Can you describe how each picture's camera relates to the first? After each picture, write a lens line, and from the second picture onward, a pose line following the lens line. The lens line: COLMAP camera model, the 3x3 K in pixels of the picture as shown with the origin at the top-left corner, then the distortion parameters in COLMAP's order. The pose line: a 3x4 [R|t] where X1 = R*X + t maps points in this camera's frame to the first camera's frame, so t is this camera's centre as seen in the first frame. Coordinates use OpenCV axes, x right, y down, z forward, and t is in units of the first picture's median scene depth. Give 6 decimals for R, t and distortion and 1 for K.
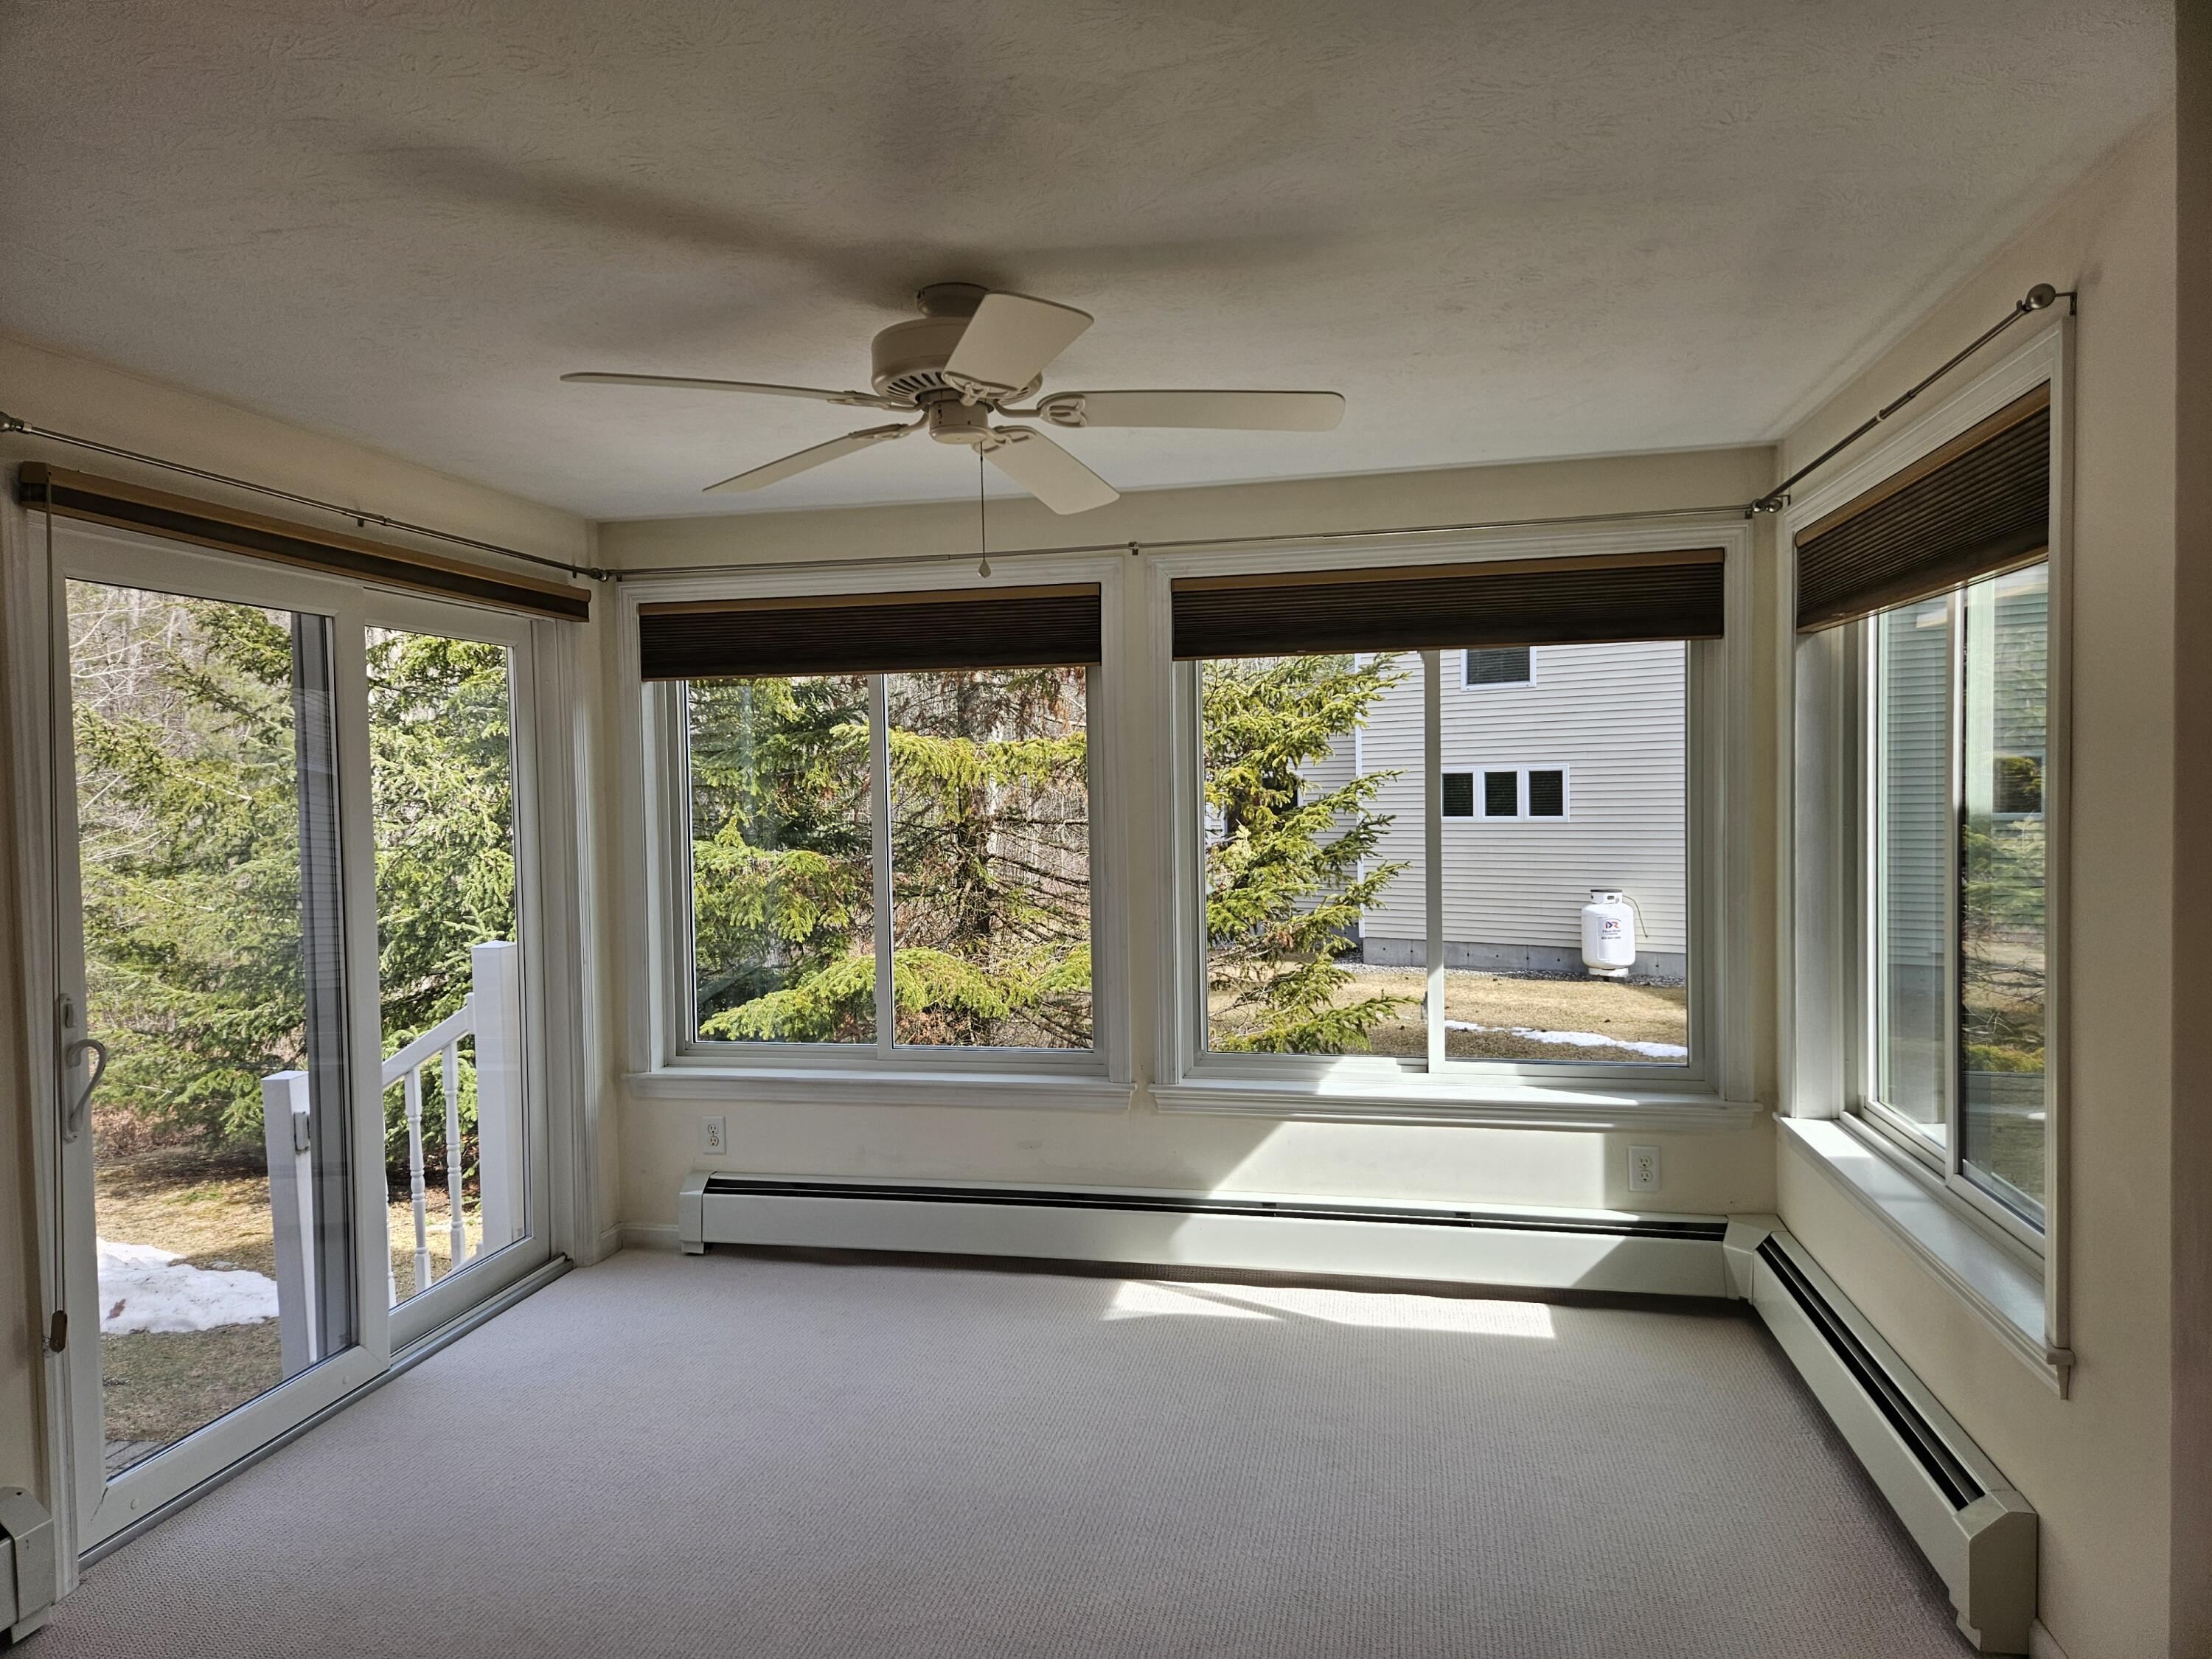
lens RADIAL K [[1472.1, 0, 1098.6], [0, 1472.1, 827.3], [0, 0, 1]] dist [0.069502, -0.044217]
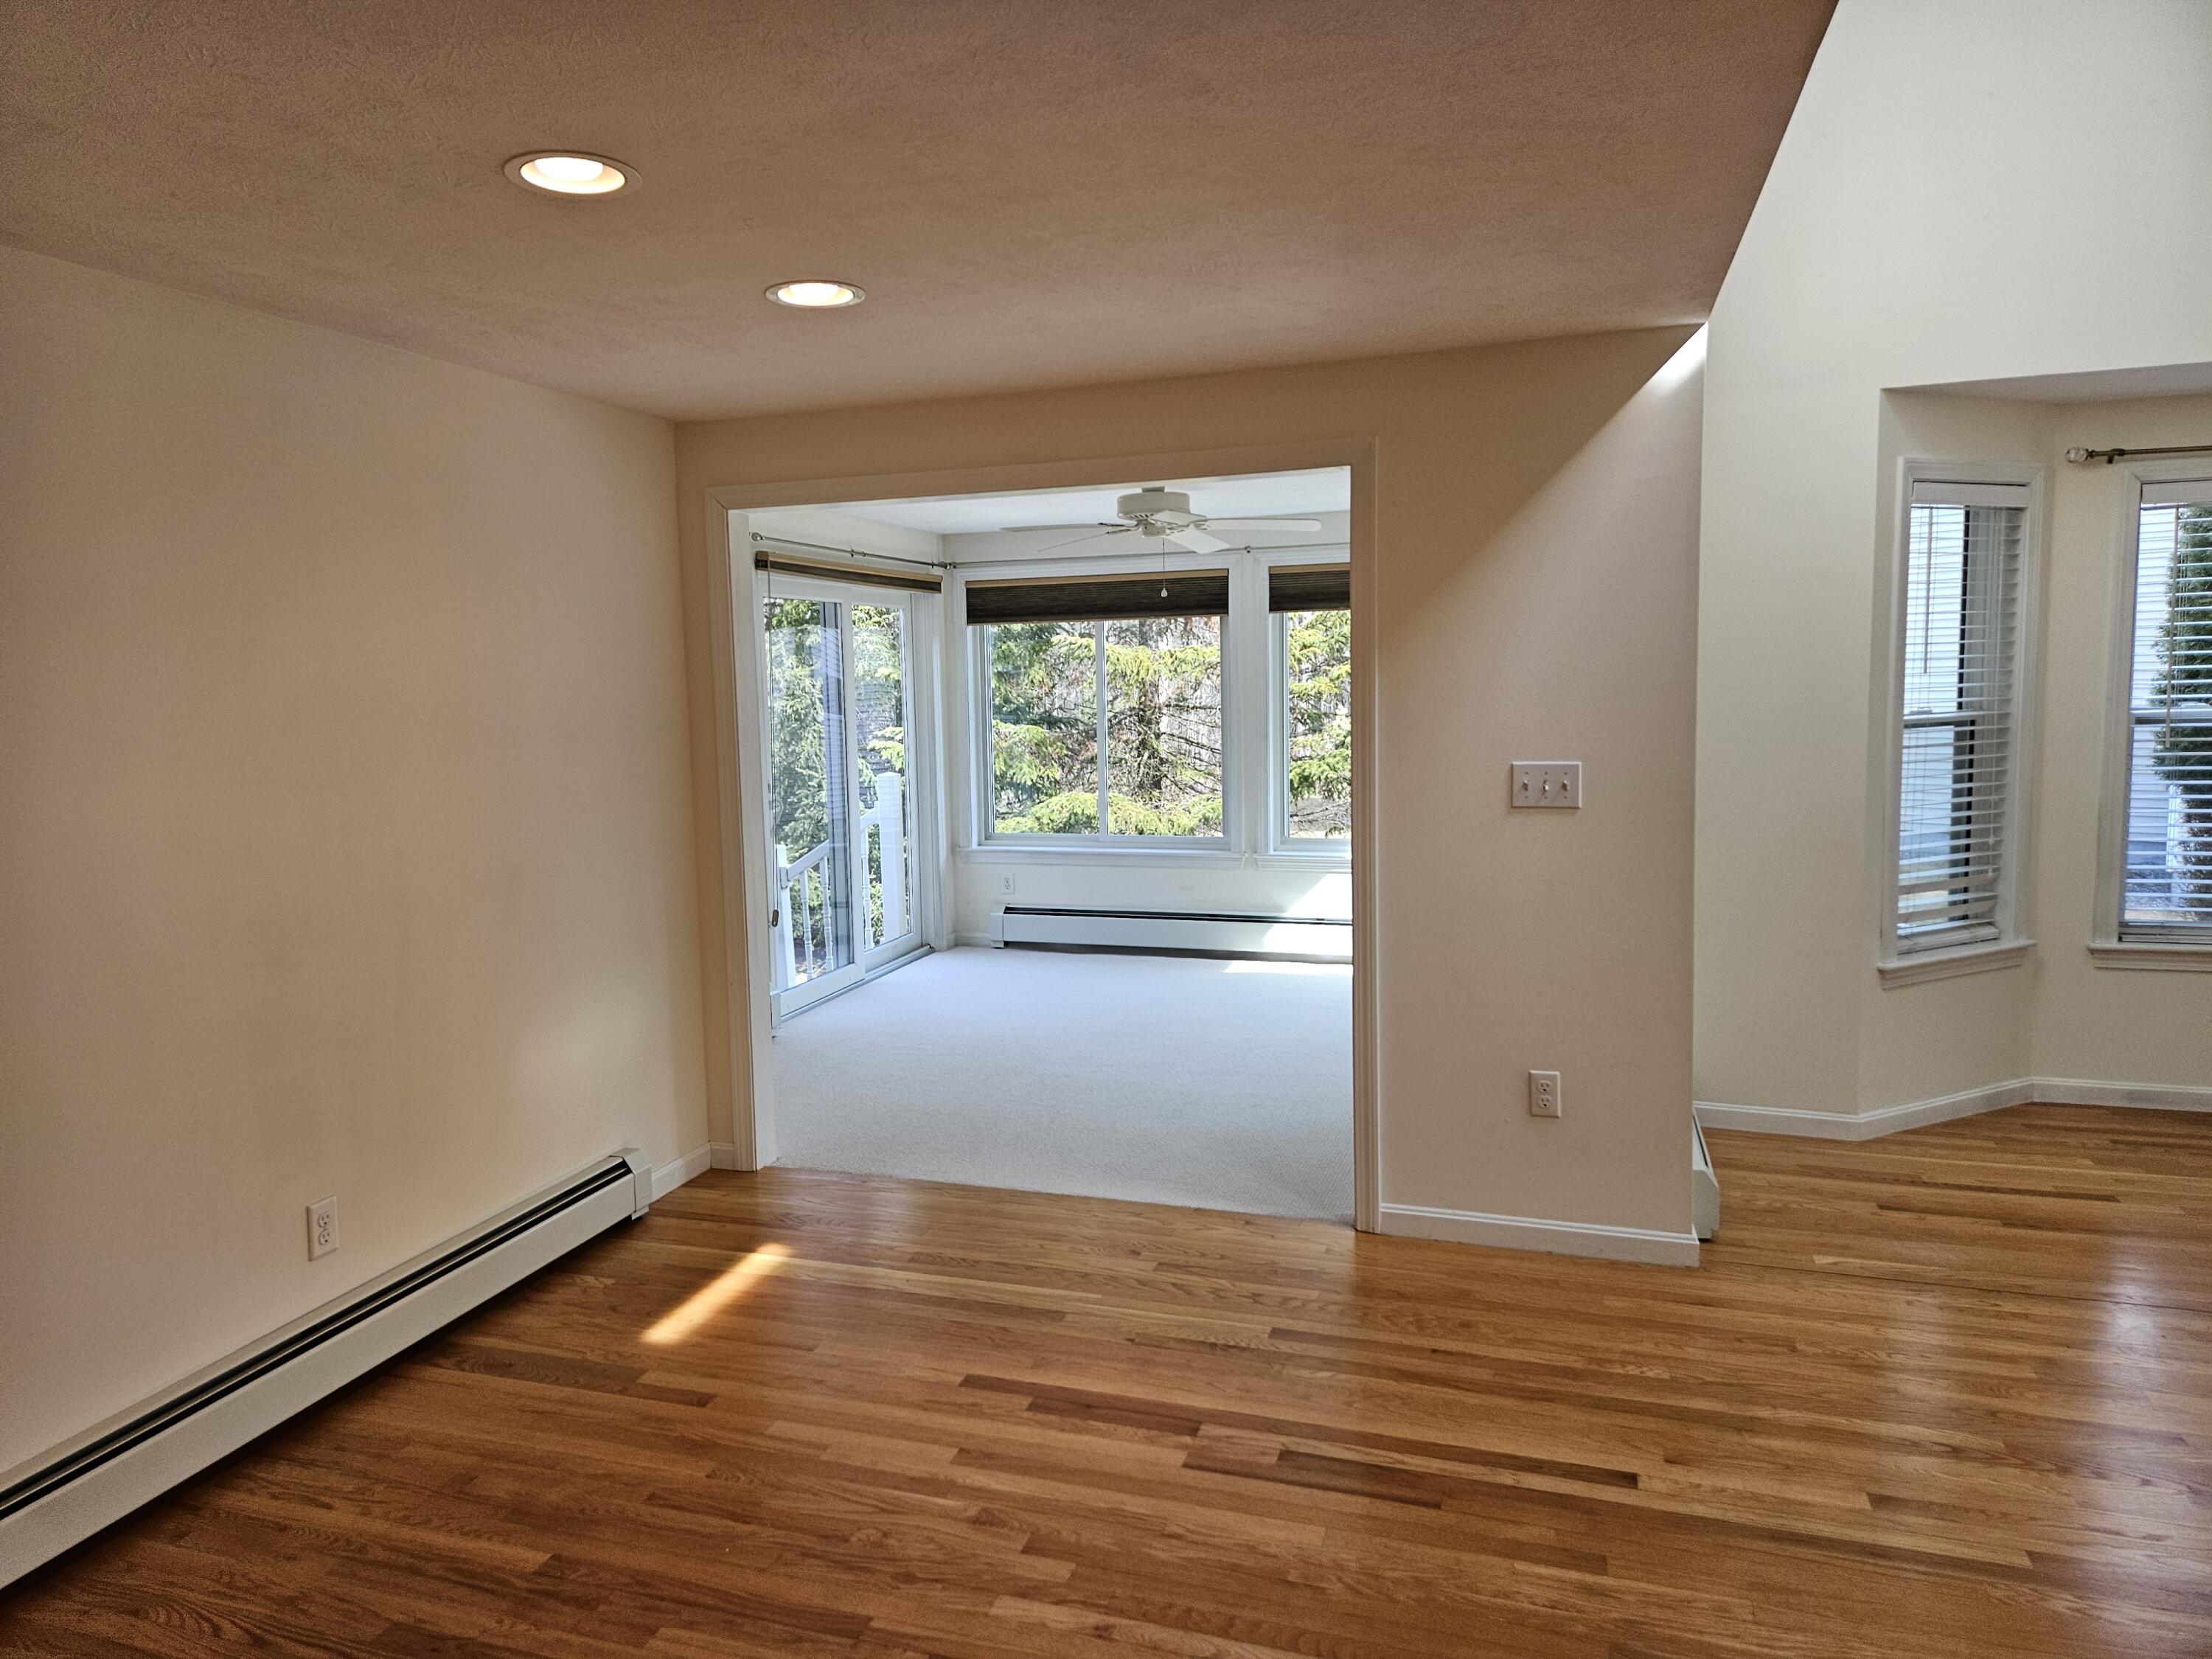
lens RADIAL K [[1472.1, 0, 1063.8], [0, 1472.1, 804.5], [0, 0, 1]] dist [0.069502, -0.044217]
pose [[0.990470, 0.009653, -0.137387, 0.047677], [-0.001313, 0.998157, 0.060670, 0.007088], [0.137719, -0.059911, 0.988658, -0.722938]]
